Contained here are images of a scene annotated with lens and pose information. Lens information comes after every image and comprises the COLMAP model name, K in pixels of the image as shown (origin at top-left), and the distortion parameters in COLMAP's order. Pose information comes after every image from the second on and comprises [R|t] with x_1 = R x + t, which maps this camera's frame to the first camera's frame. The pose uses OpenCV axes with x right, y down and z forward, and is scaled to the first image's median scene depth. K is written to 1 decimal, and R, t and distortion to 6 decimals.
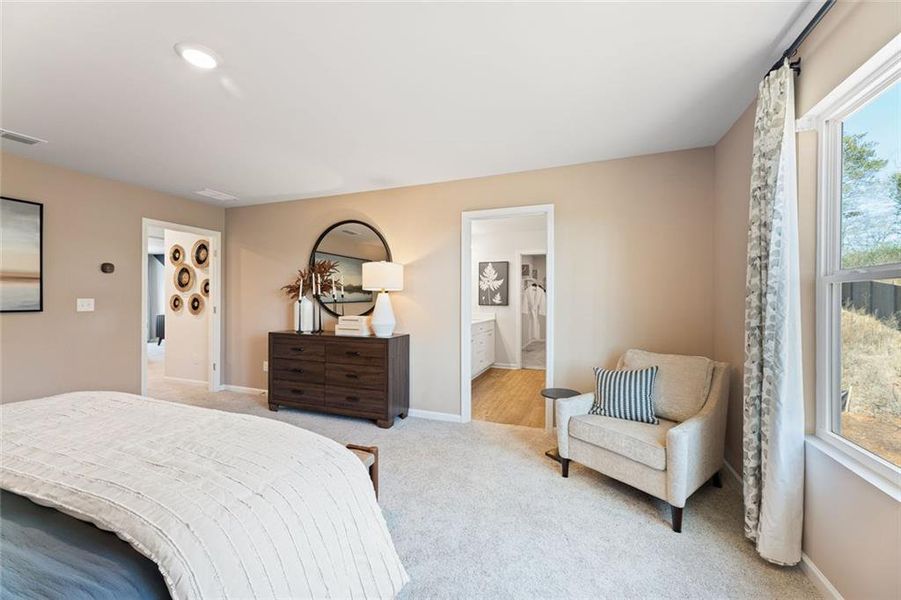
lens RADIAL K [[358.6, 0, 451.0], [0, 358.6, 299.6], [0, 0, 1]] dist [-0.002754, -0.000268]
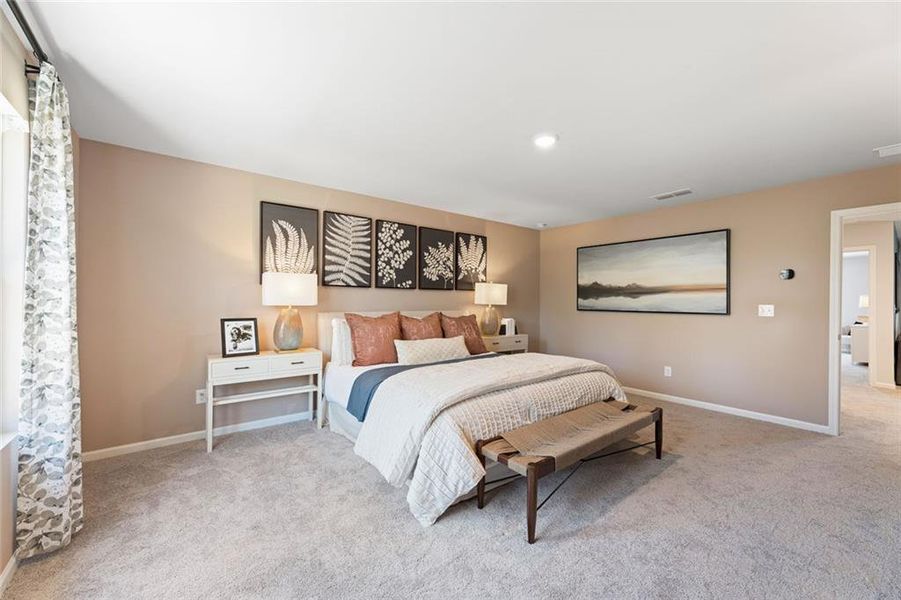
lens RADIAL K [[358.6, 0, 449.9], [0, 358.6, 299.2], [0, 0, 1]] dist [-0.002754, -0.000268]
pose [[-0.519105, -0.010963, -0.854640, 0.801716], [-0.013179, 0.999902, -0.004822, -0.004149], [0.854609, 0.008760, -0.519198, 1.496286]]
